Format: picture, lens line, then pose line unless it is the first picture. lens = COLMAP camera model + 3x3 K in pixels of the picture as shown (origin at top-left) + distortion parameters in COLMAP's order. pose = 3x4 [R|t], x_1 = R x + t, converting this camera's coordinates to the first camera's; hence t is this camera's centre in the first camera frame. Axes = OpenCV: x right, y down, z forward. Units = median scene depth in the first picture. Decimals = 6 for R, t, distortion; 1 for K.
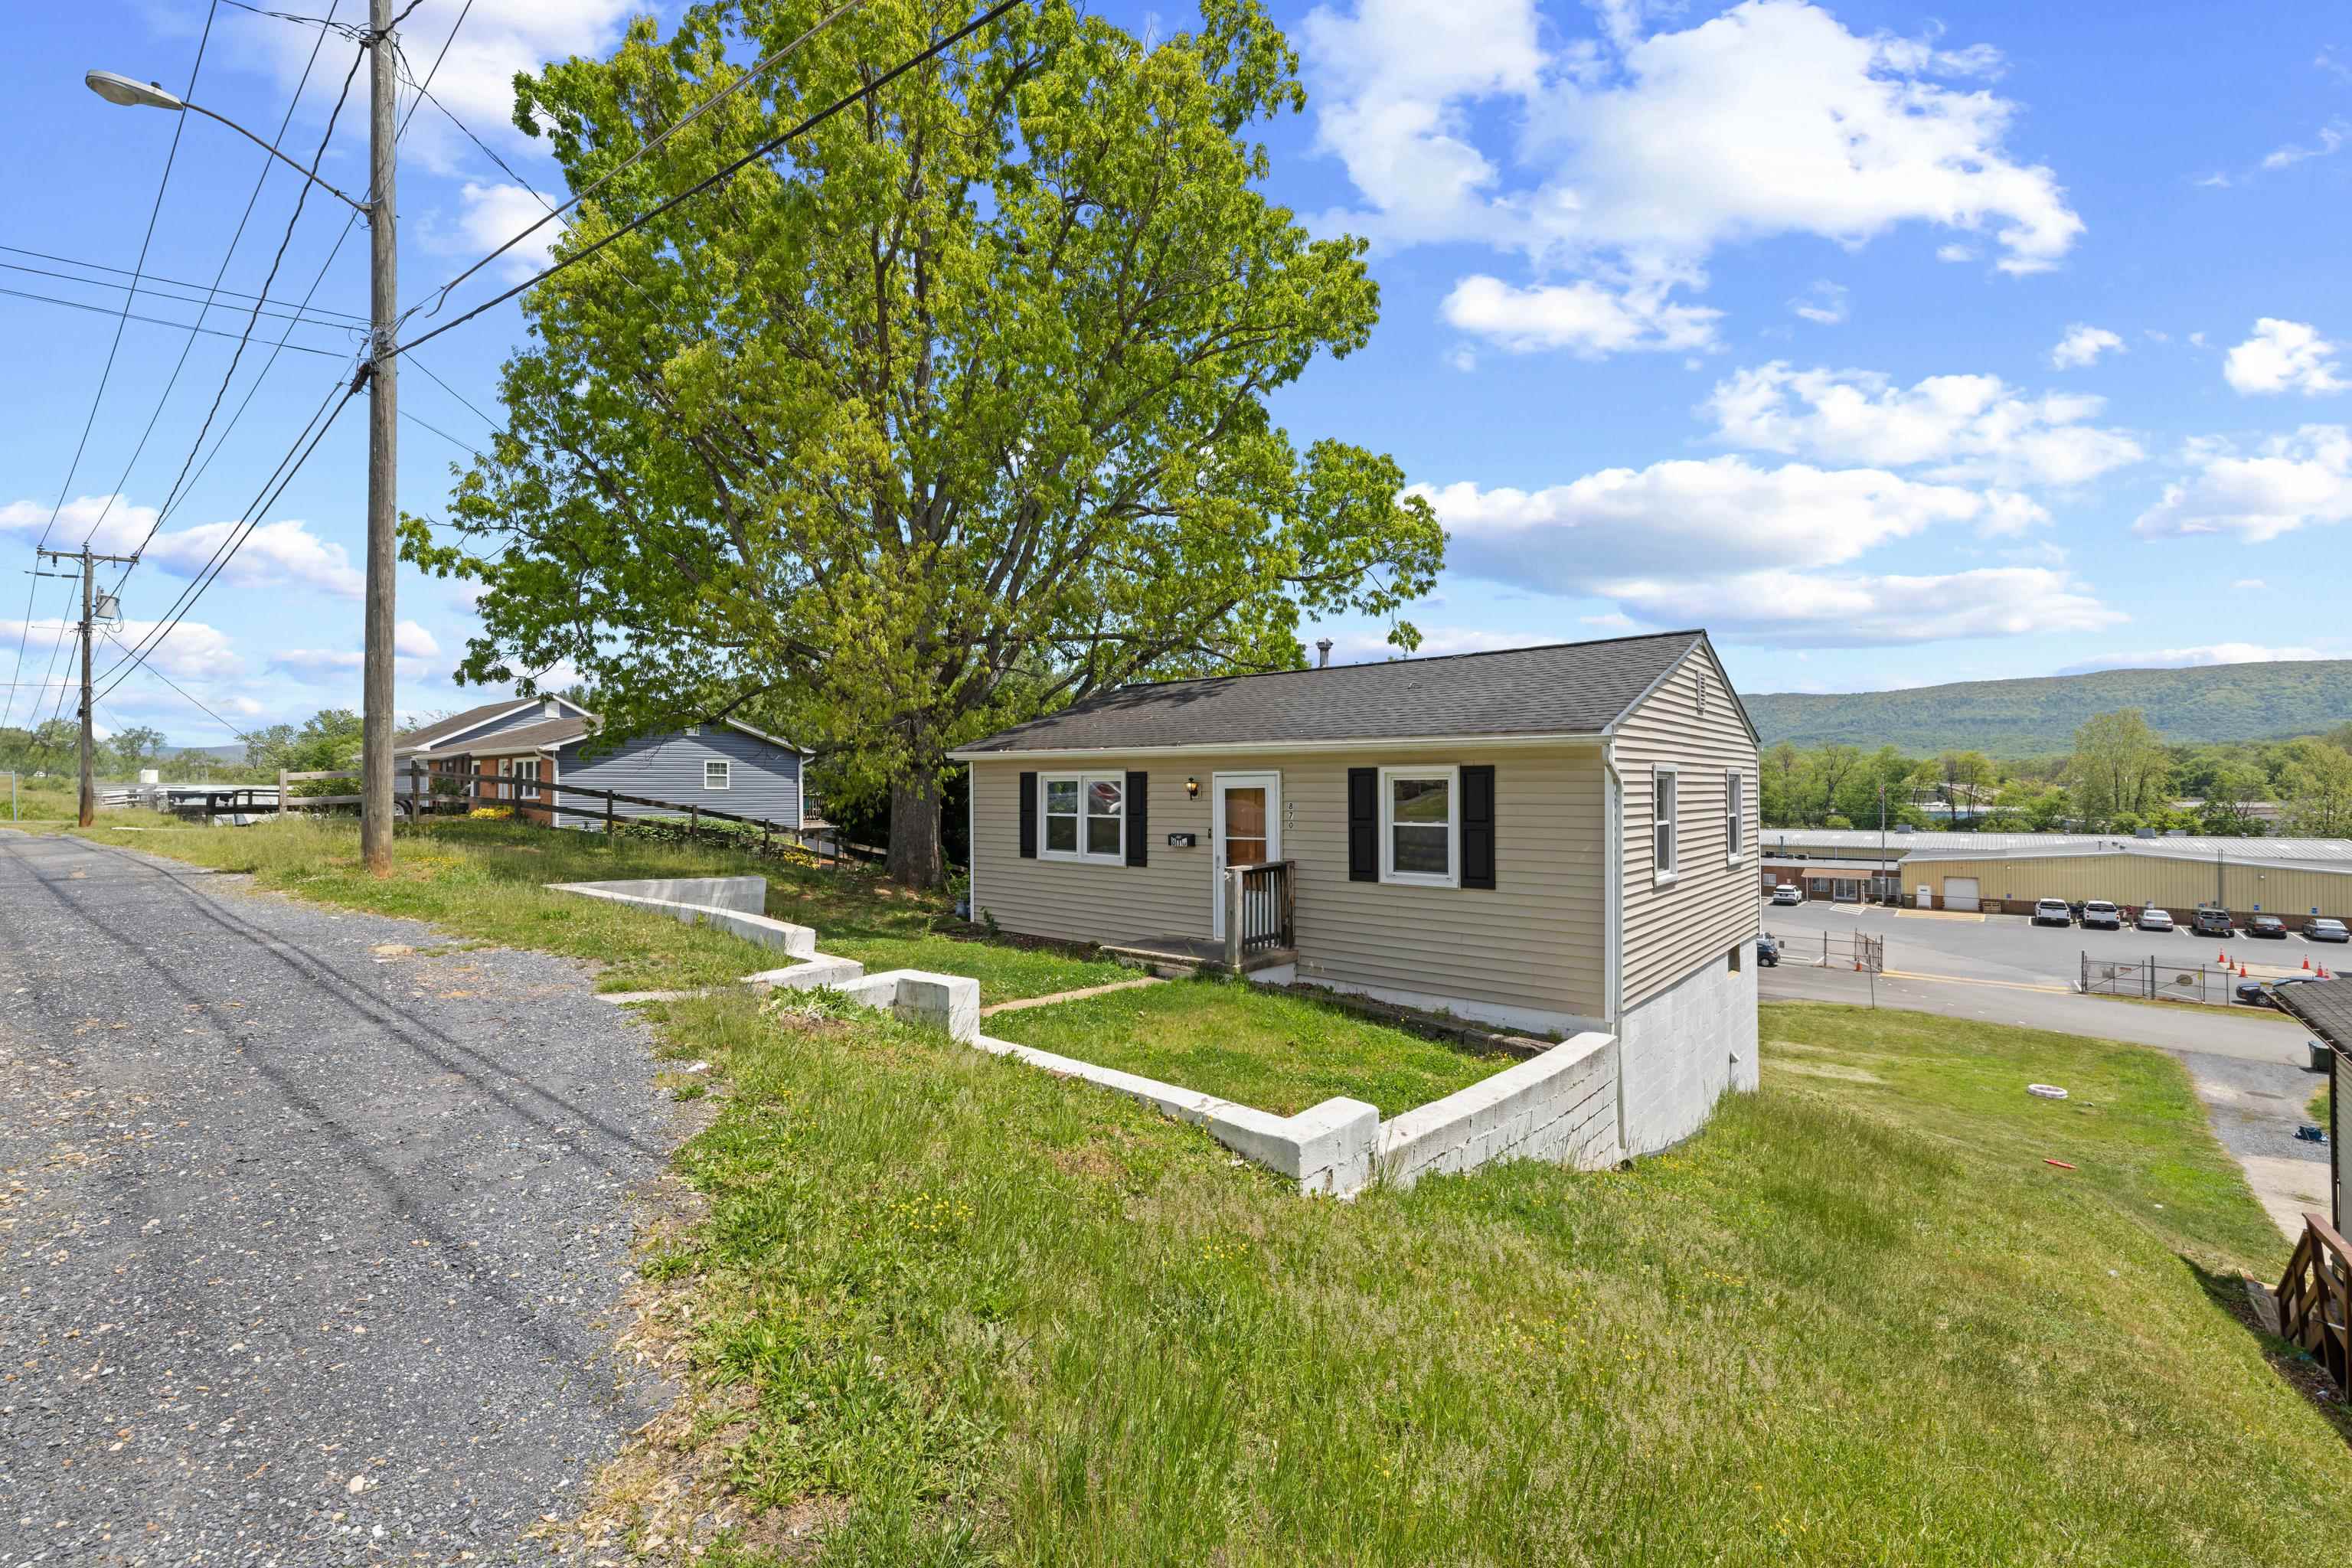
lens RADIAL K [[999.9, 0, 1173.7], [0, 999.9, 786.1], [0, 0, 1]] dist [0.000348, 0.000188]
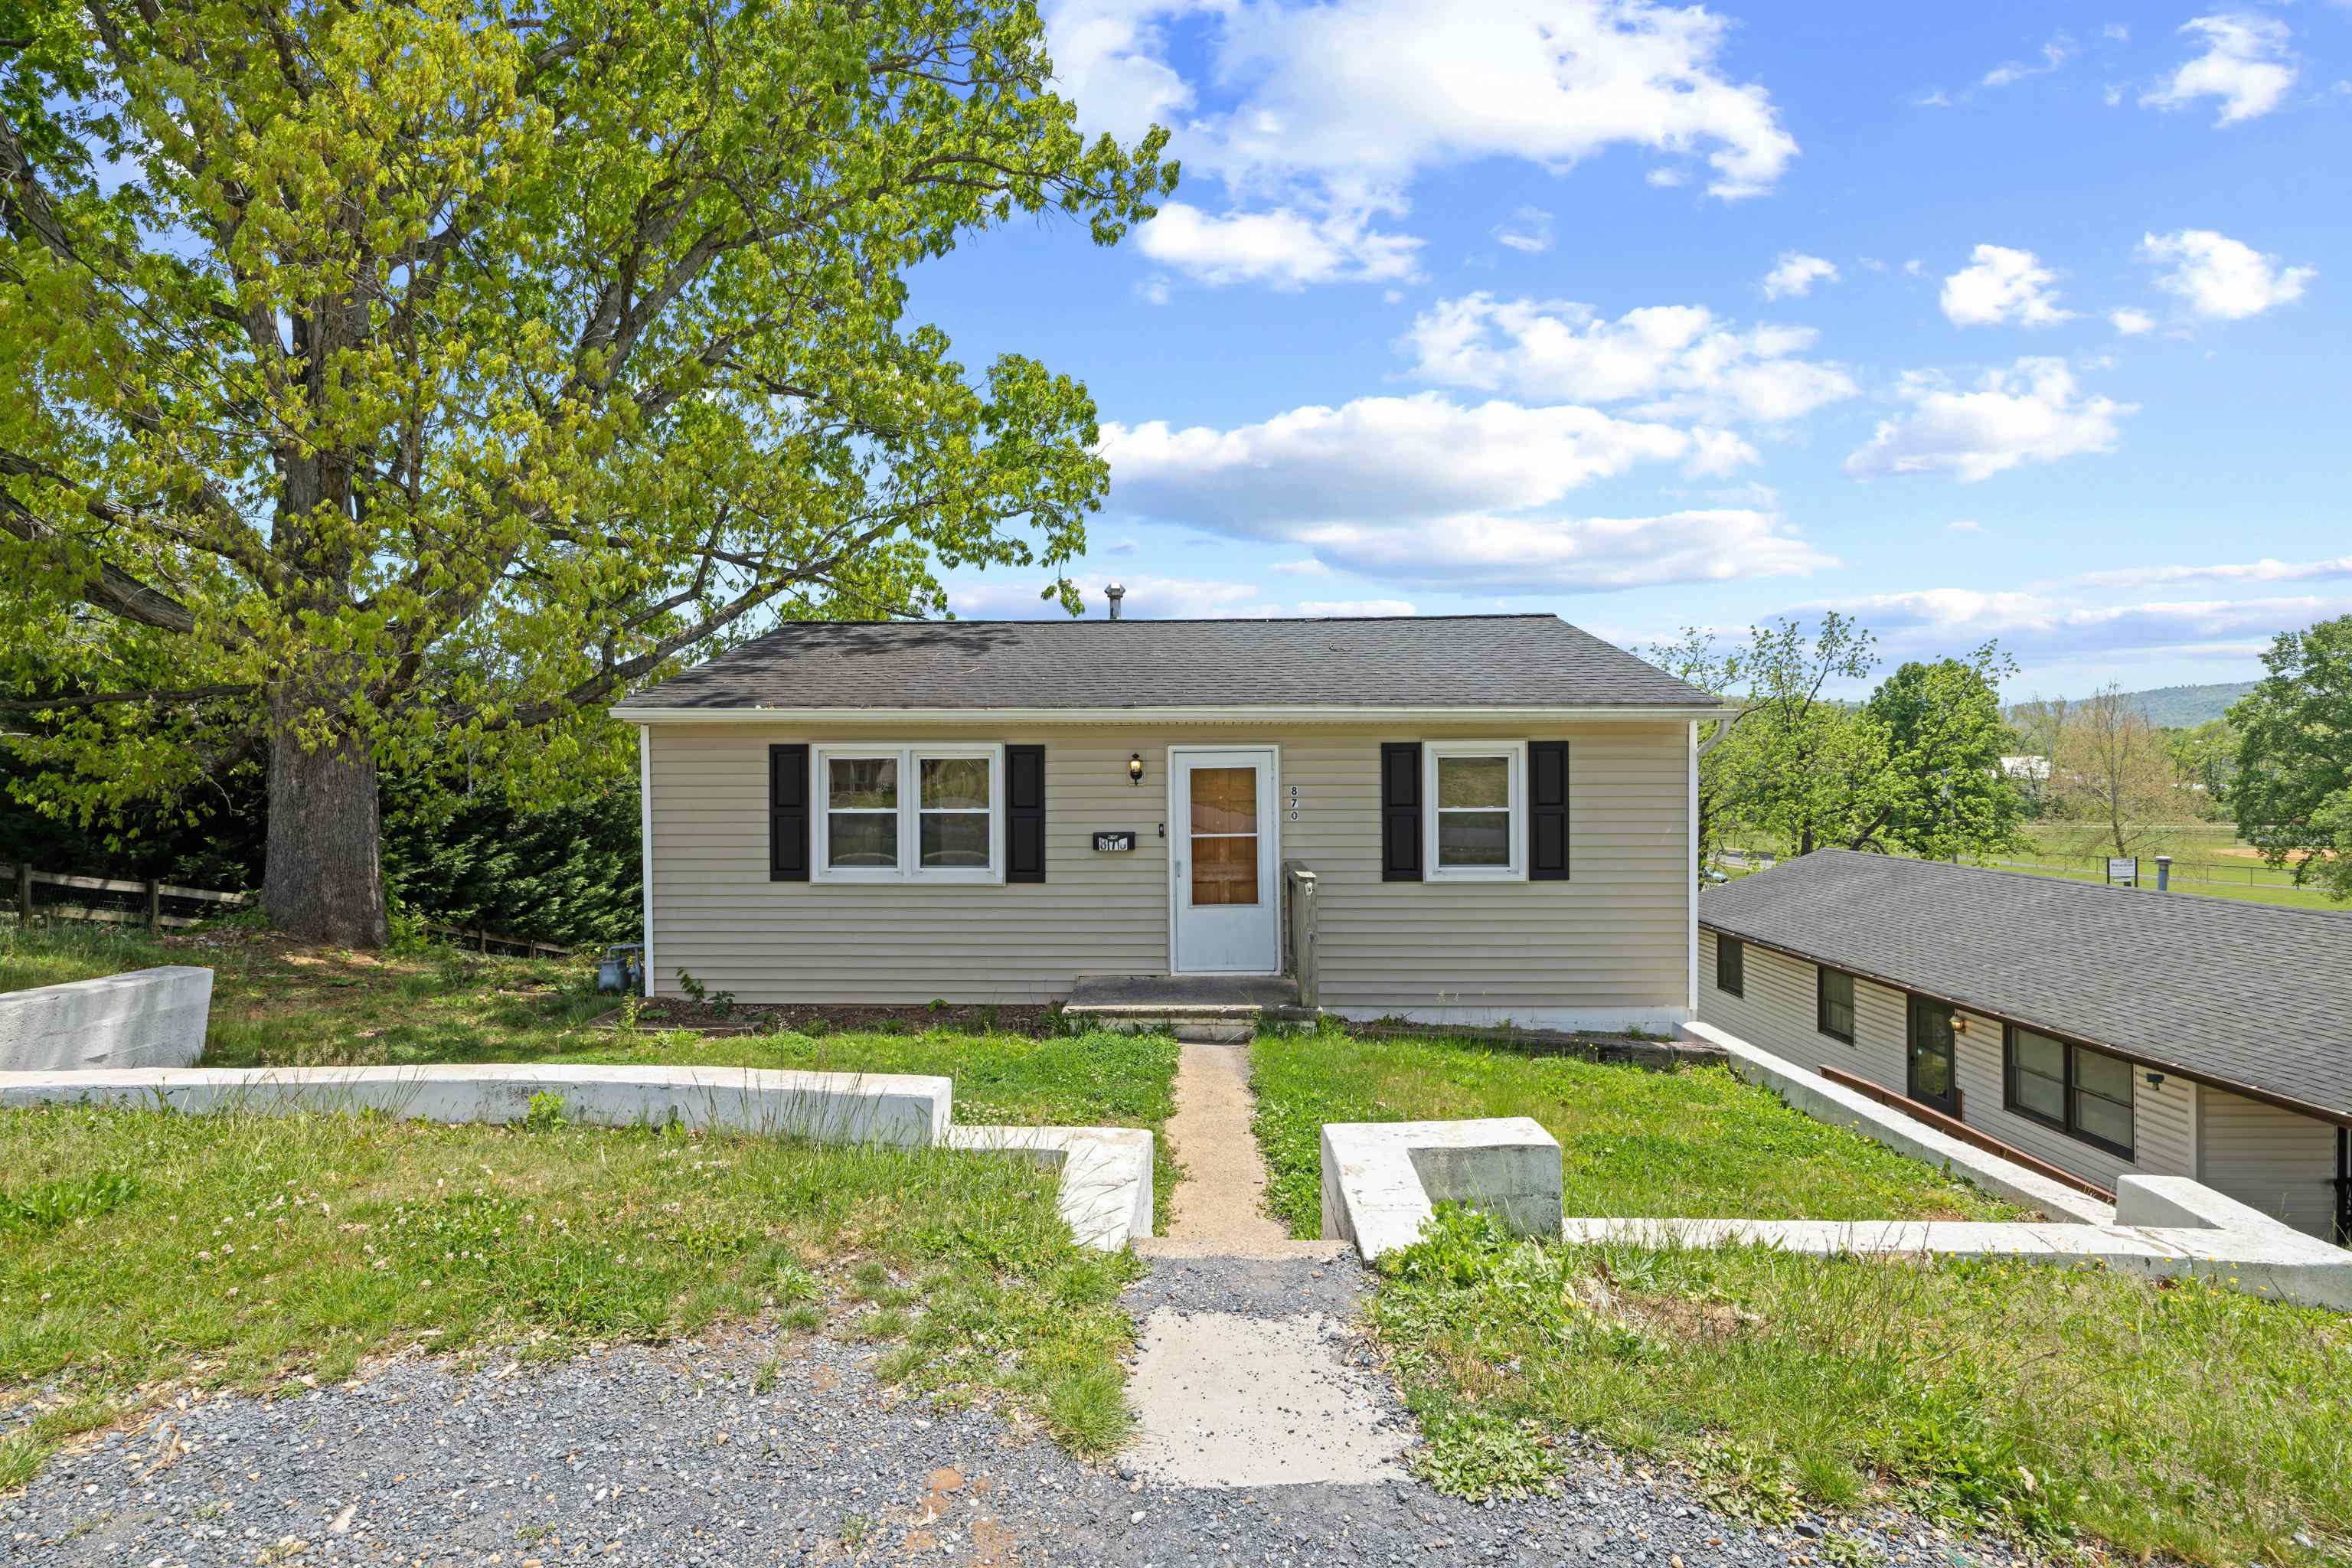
lens RADIAL K [[1010.6, 0, 1172.8], [0, 1010.6, 791.6], [0, 0, 1]] dist [0.000125, -0.000037]
pose [[0.774403, -0.016076, 0.632489, -0.375150], [0.002625, 0.999750, 0.022197, 0.002601], [-0.632688, -0.015529, 0.774251, 0.378789]]
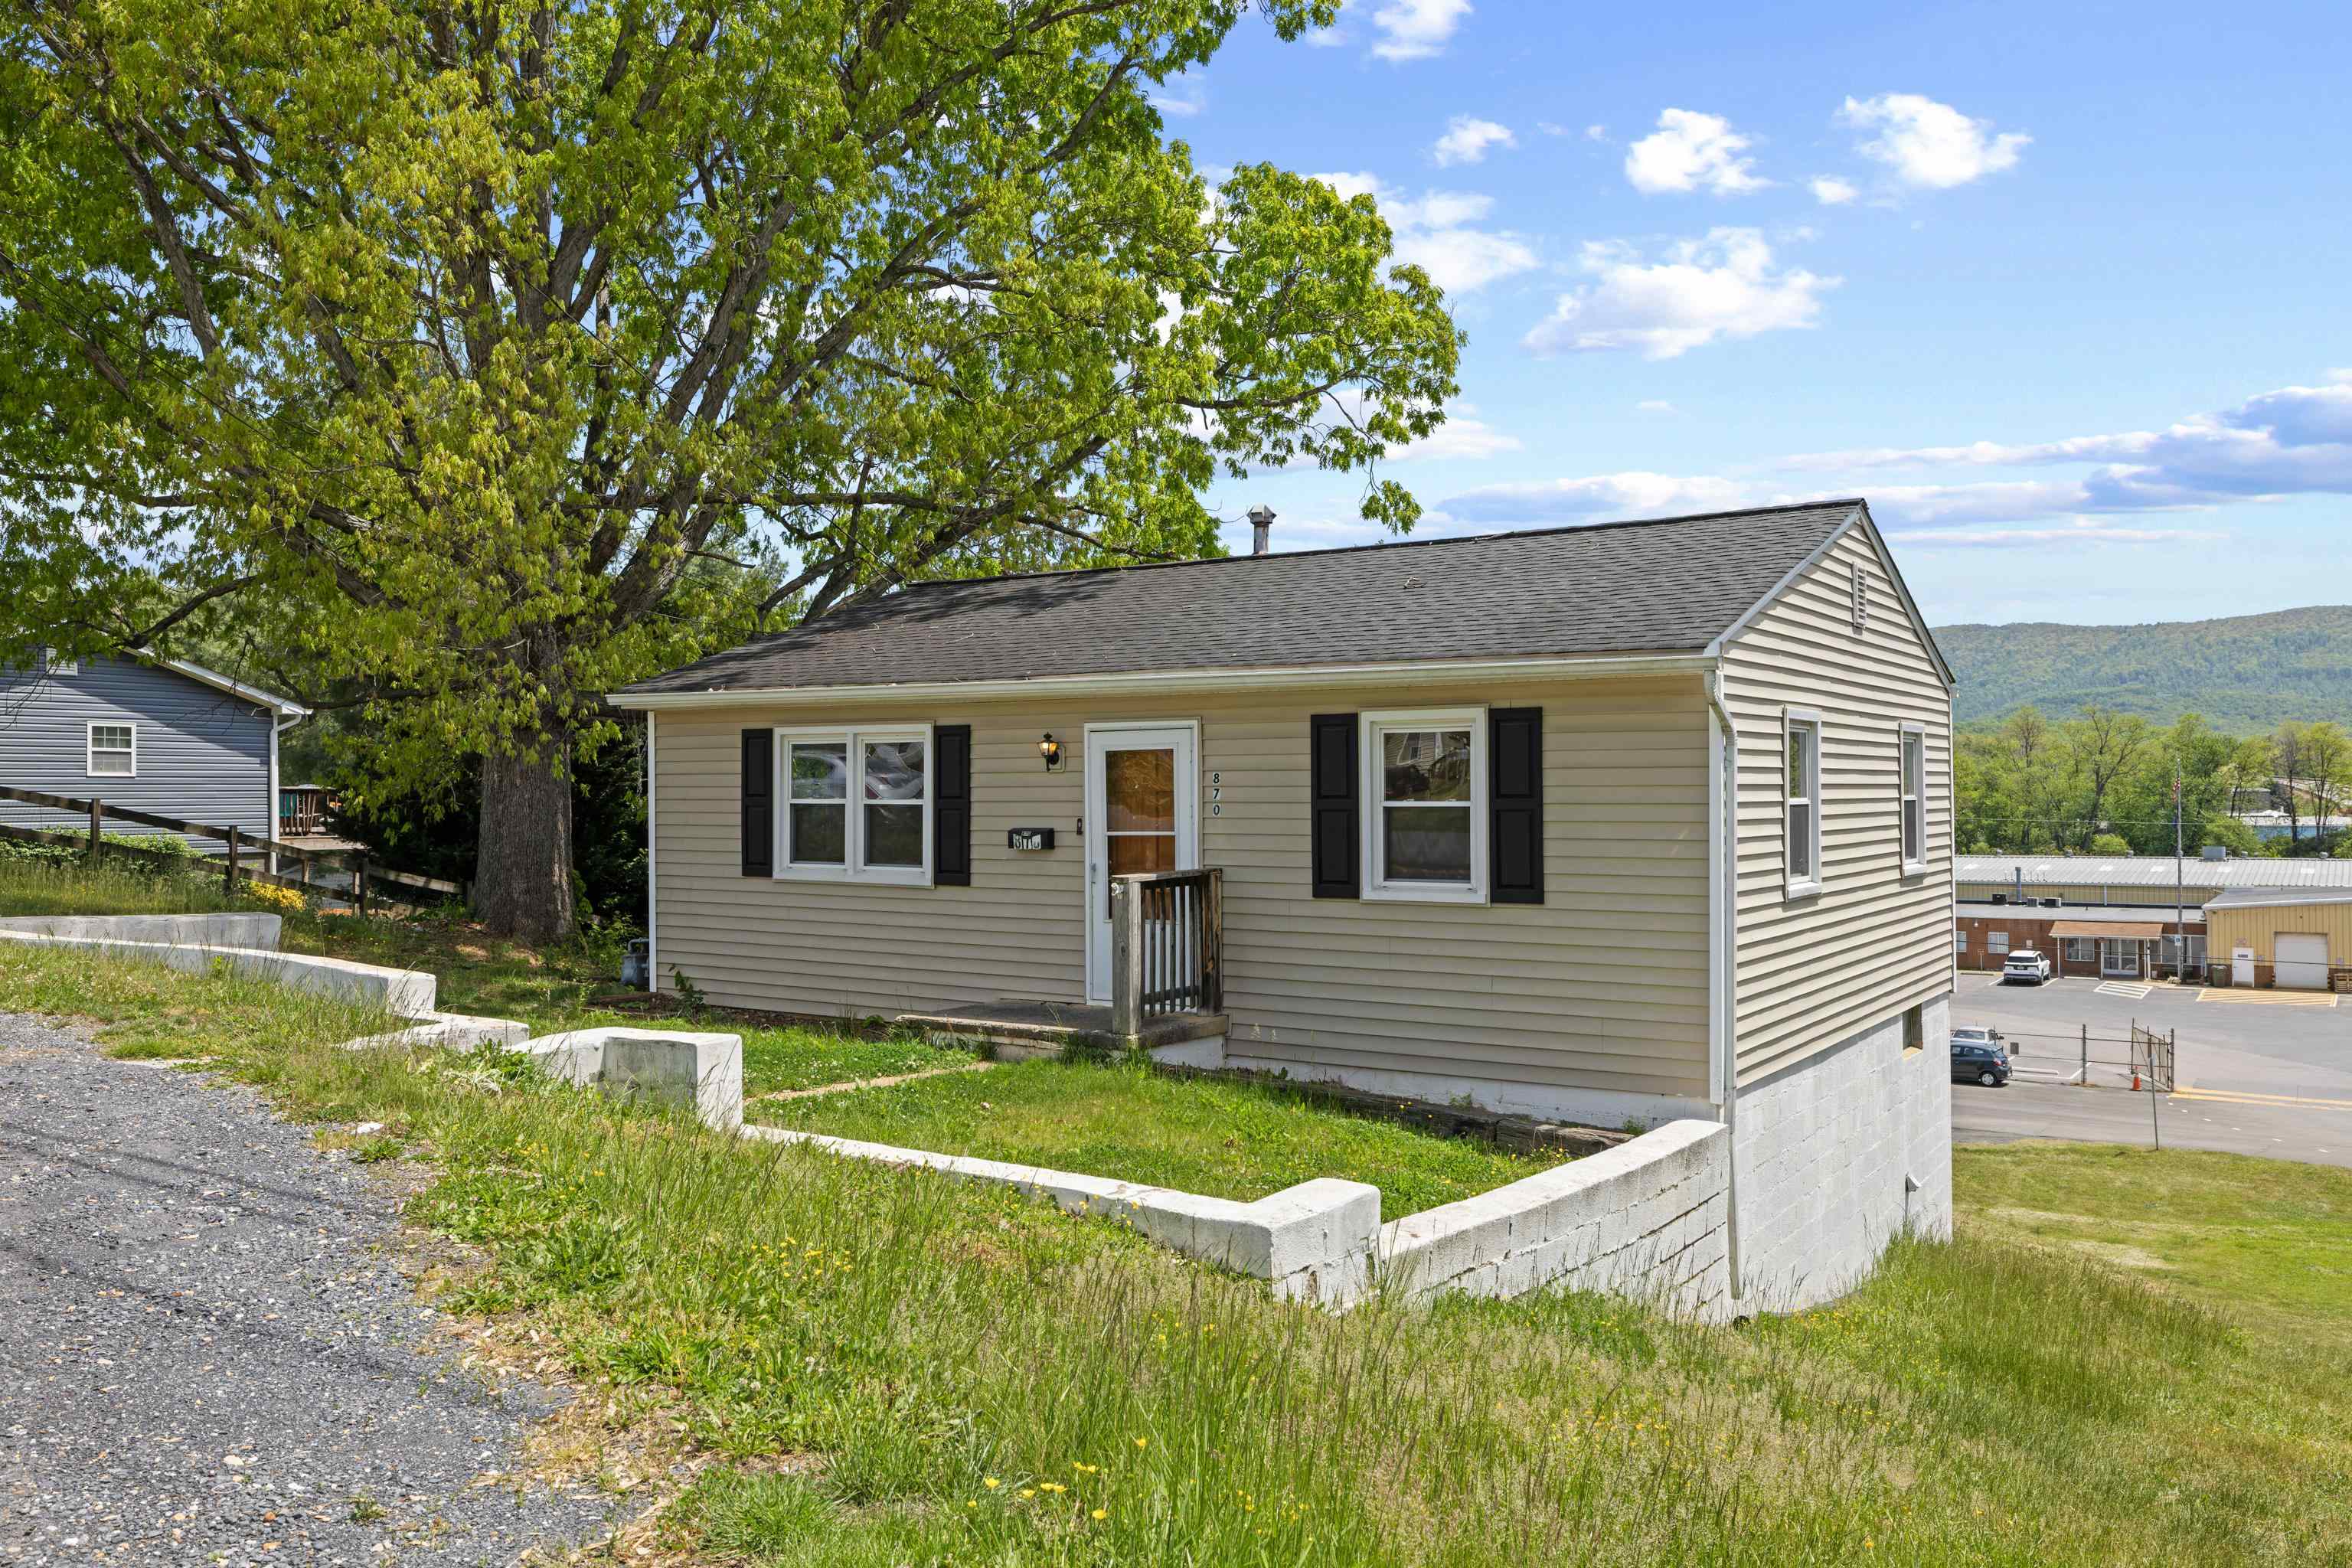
lens RADIAL K [[1858.3, 0, 1176.8], [0, 1858.3, 787.5], [0, 0, 1]] dist [0.001239, -0.000520]
pose [[0.992944, -0.001201, 0.118577, -0.033705], [0.001151, 0.999999, 0.000492, 0.020956], [-0.118578, -0.000352, 0.992945, -0.097447]]
